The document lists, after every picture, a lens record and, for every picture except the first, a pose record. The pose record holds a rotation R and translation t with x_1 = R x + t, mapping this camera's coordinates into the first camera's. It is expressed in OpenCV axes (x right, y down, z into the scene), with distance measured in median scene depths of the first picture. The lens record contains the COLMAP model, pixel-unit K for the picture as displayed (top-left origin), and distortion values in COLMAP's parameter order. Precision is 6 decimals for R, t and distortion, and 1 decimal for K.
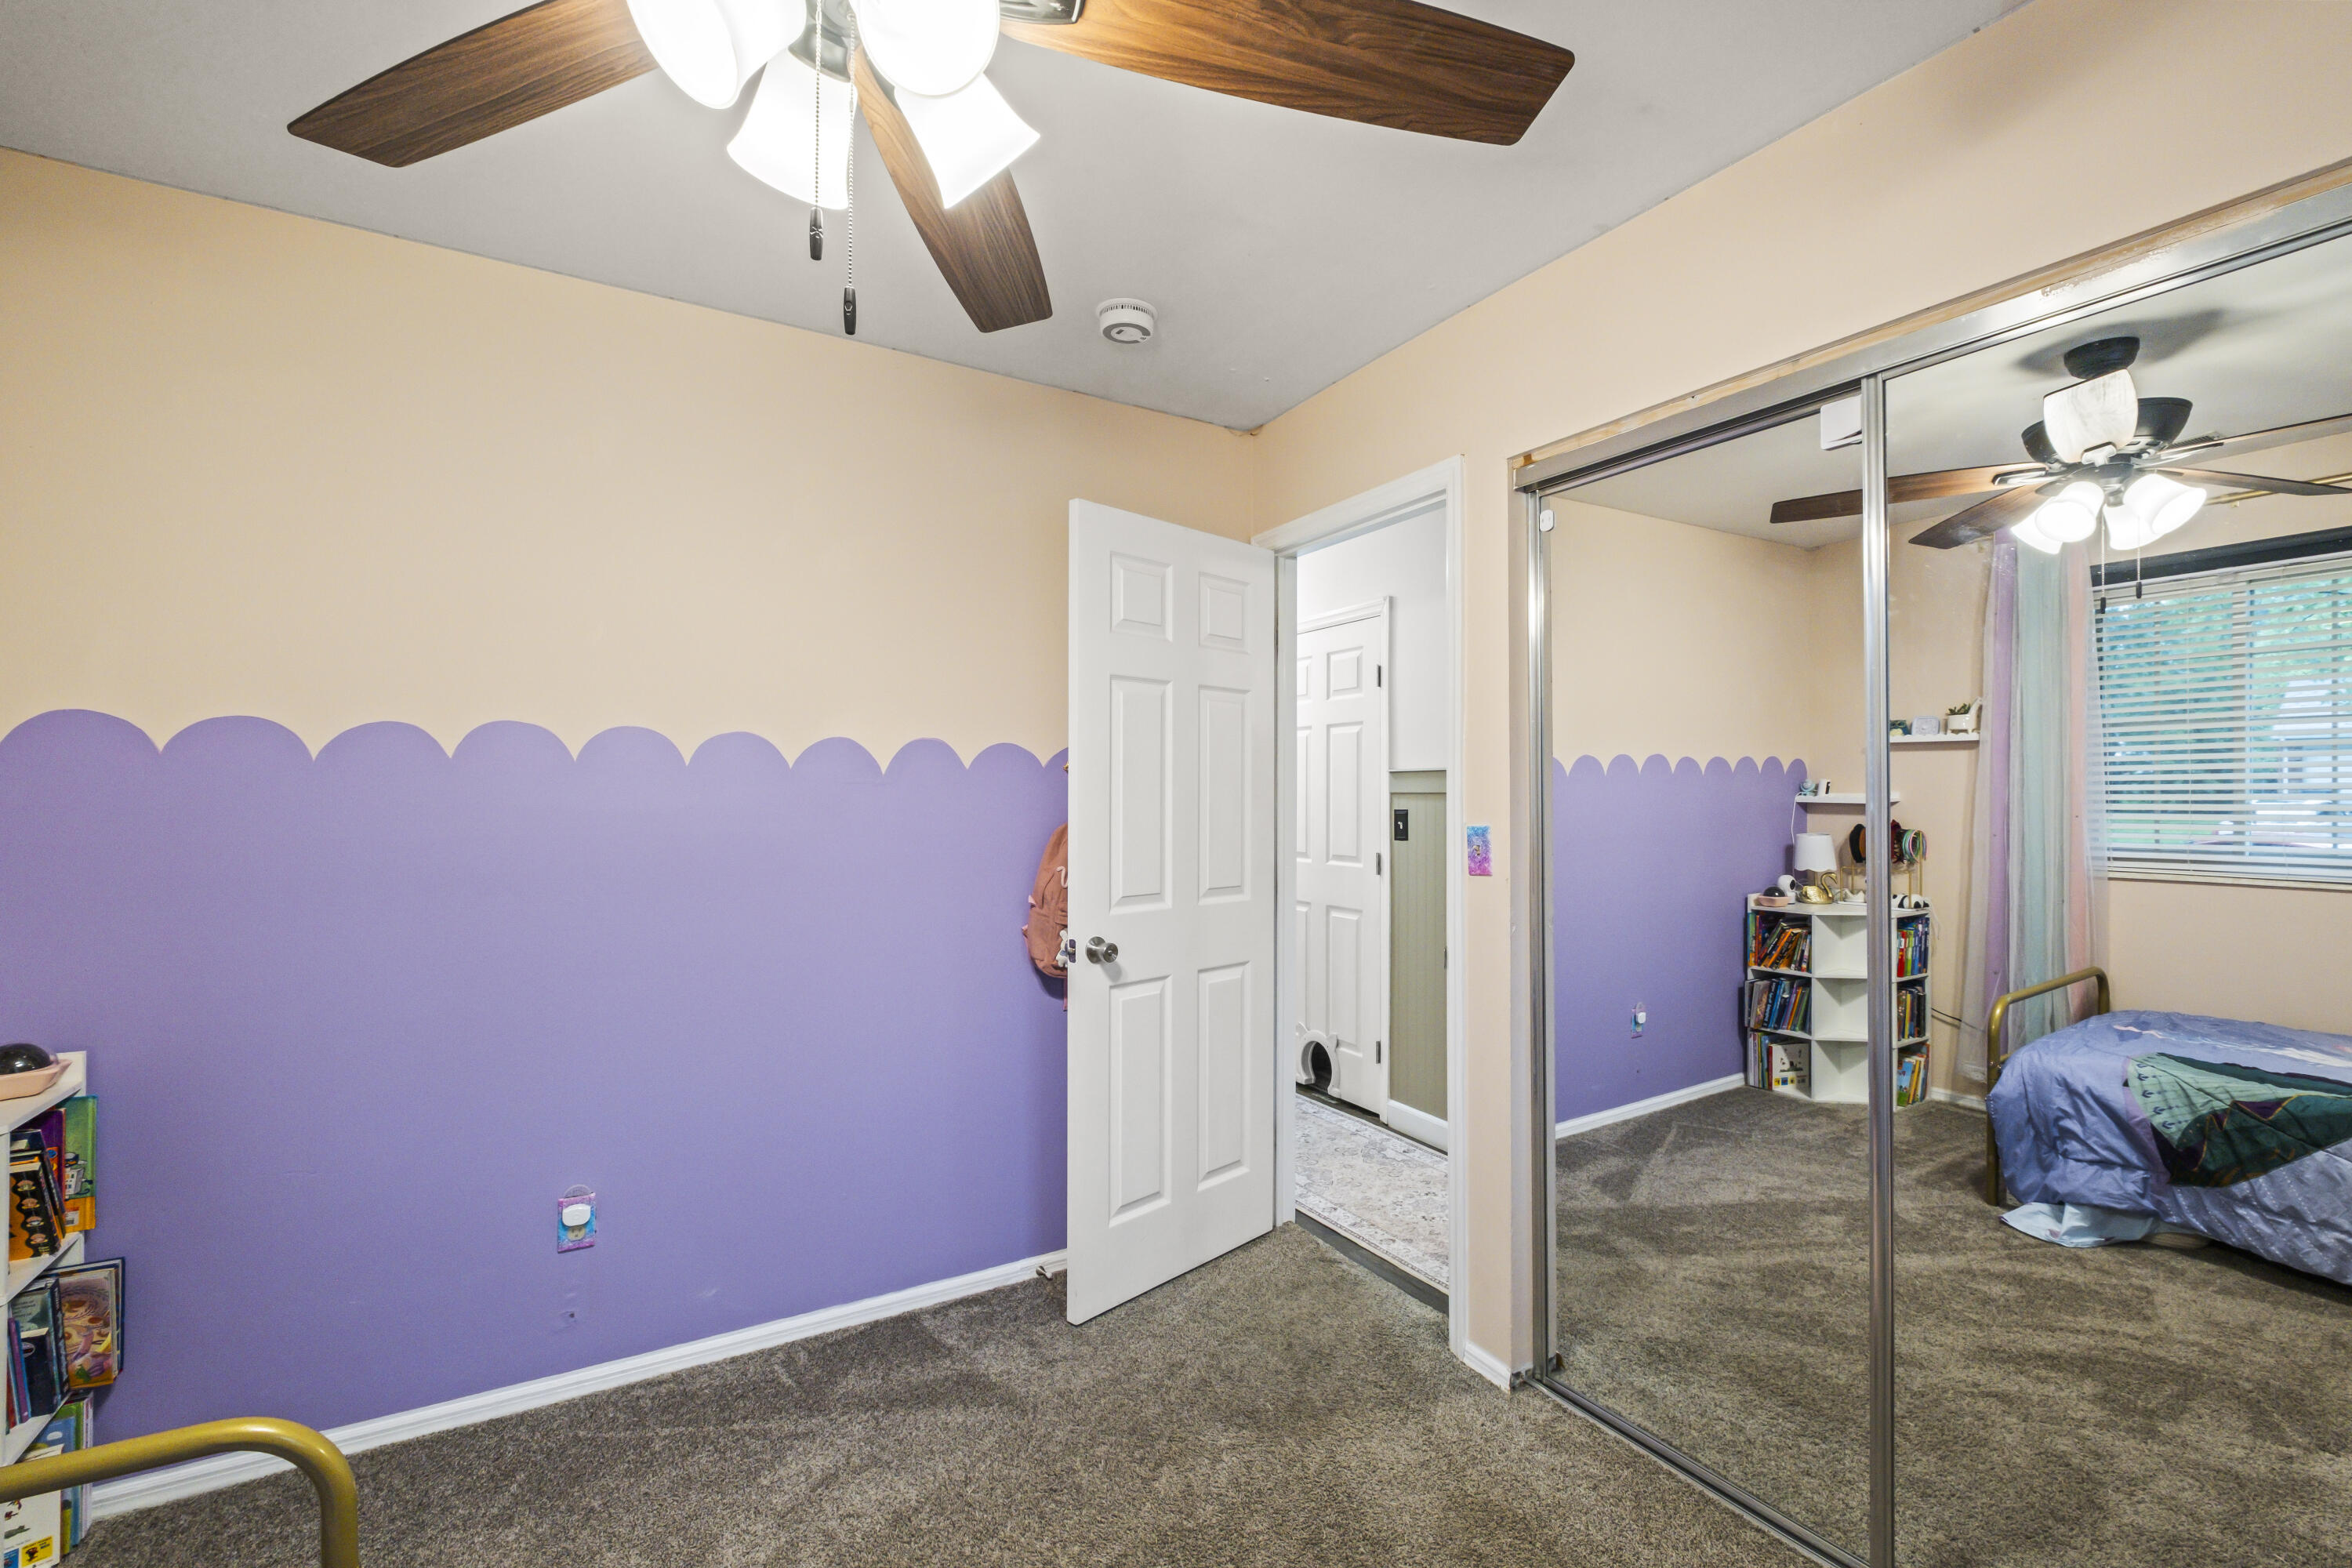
lens RADIAL K [[1002.5, 0, 1177.2], [0, 1002.5, 783.1], [0, 0, 1]] dist [-0.002951, -0.000131]
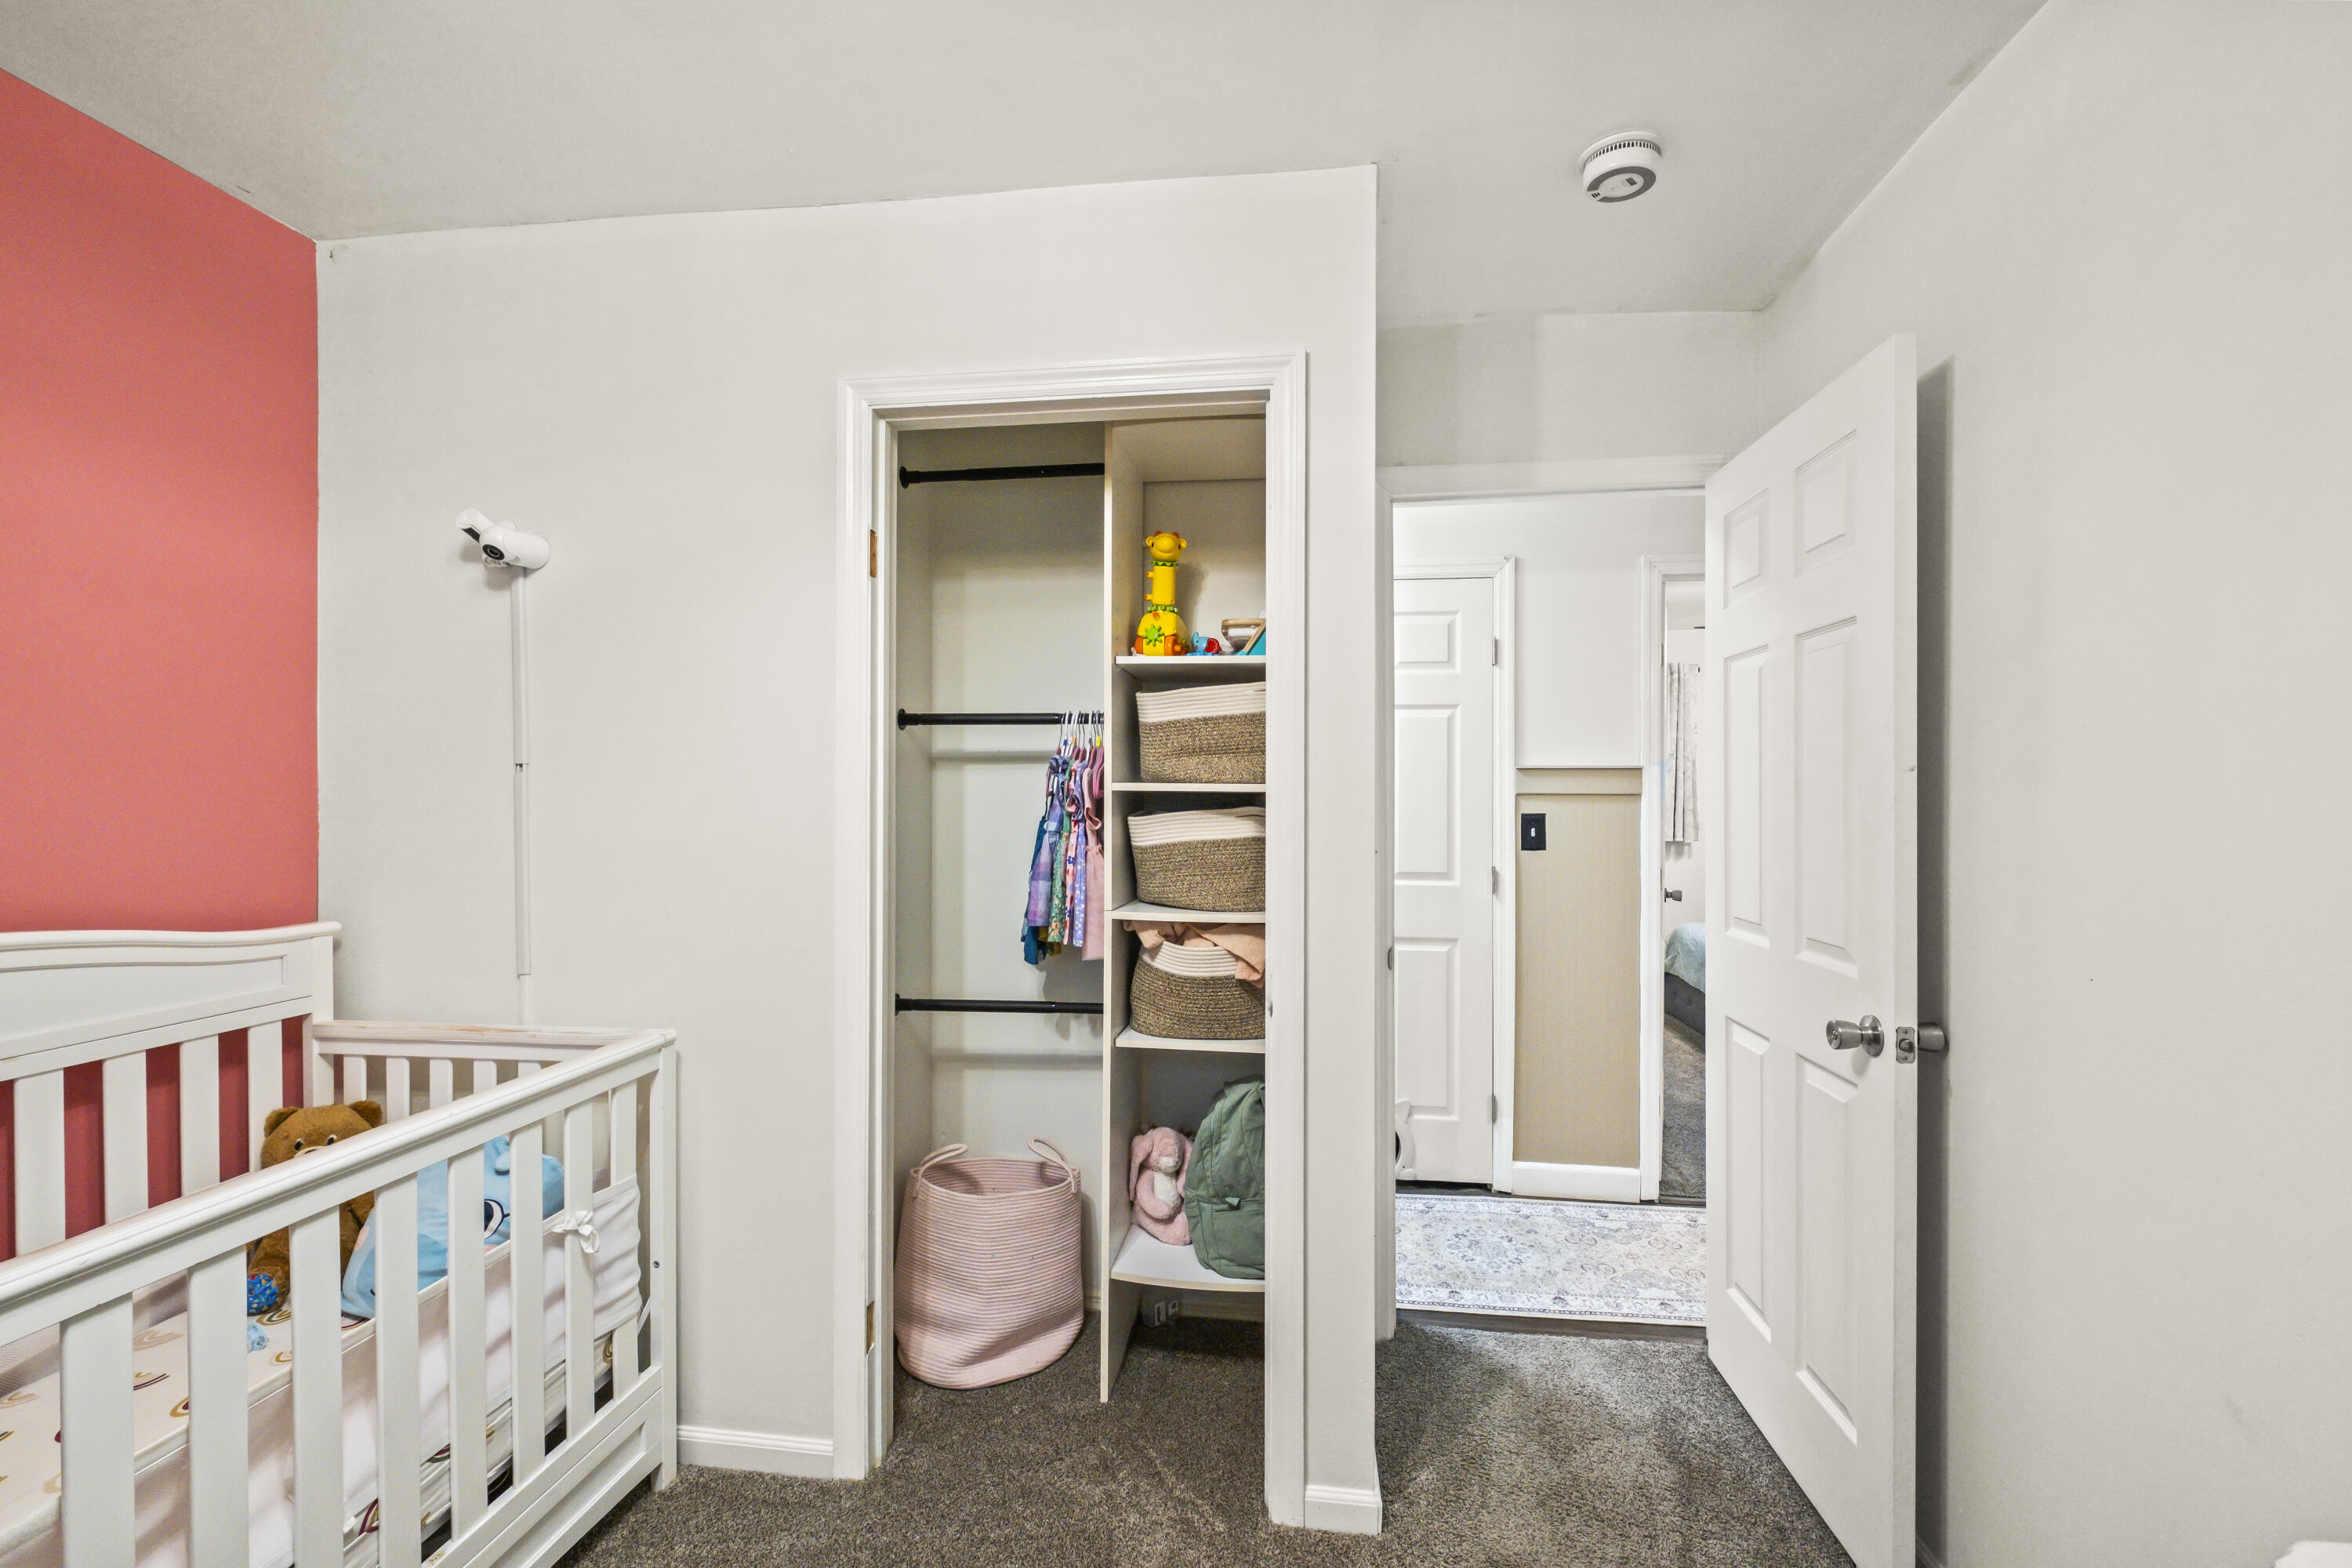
lens RADIAL K [[1002.5, 0, 1177.5], [0, 1002.5, 801.7], [0, 0, 1]] dist [-0.002951, -0.000131]
pose [[0.622966, -0.009953, 0.782185, -0.609561], [-0.009487, 0.999749, 0.020277, 0.002297], [-0.782191, -0.020052, 0.622716, 0.703978]]
